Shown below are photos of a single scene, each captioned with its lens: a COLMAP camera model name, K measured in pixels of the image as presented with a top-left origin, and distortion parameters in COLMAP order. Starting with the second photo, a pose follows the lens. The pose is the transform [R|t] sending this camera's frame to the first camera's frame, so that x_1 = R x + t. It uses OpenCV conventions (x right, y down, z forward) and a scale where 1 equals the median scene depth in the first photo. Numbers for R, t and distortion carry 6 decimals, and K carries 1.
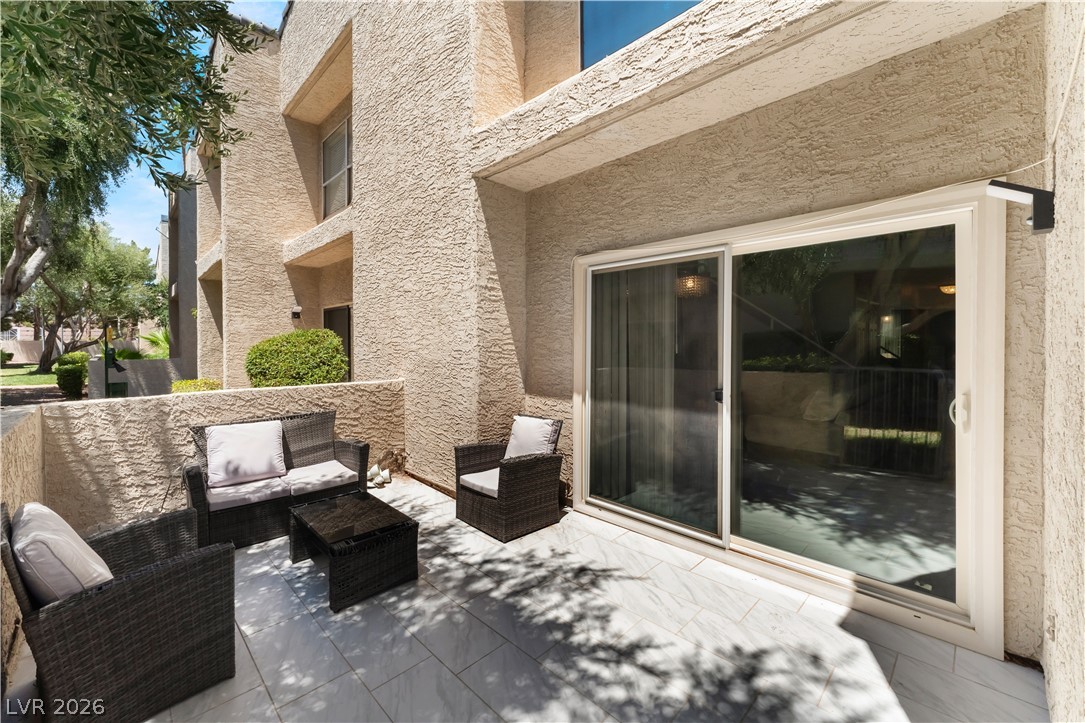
lens RADIAL K [[438.6, 0, 541.5], [0, 438.6, 341.1], [0, 0, 1]] dist [0.000343, 0.000037]
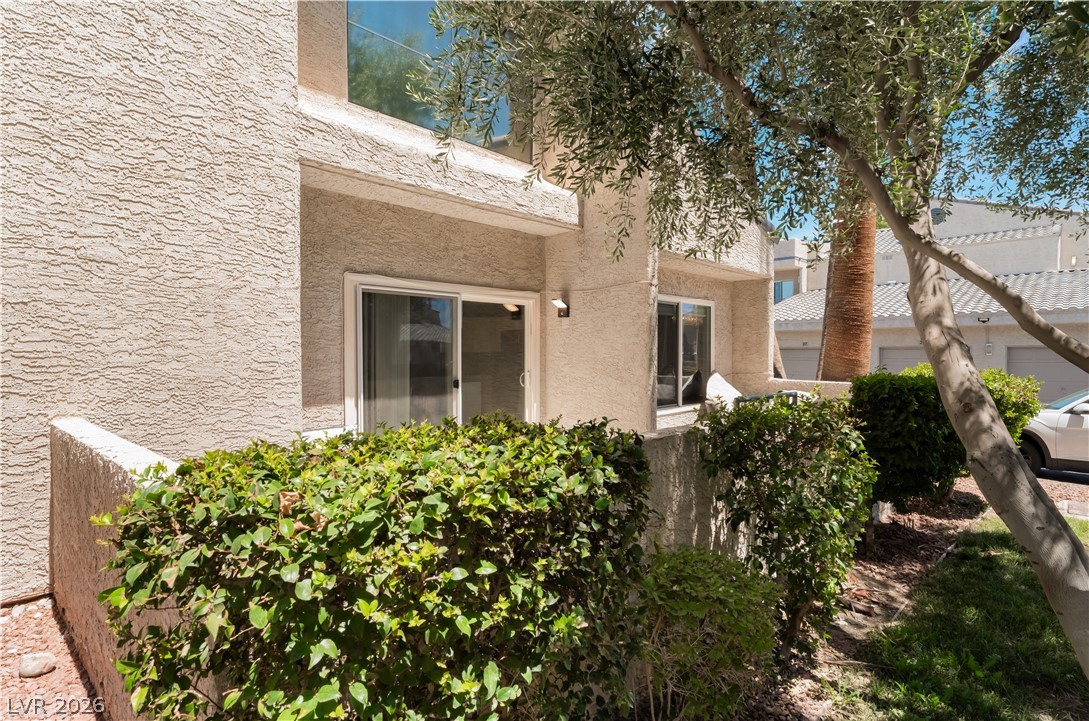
lens RADIAL K [[522.0, 0, 544.5], [0, 522.0, 360.5], [0, 0, 1]] dist [0.001926, 0.000219]
pose [[-0.015054, -0.010536, 0.999831, -1.239127], [0.004971, 0.999931, 0.010612, 0.012456], [-0.999874, 0.005130, -0.015000, 0.552939]]
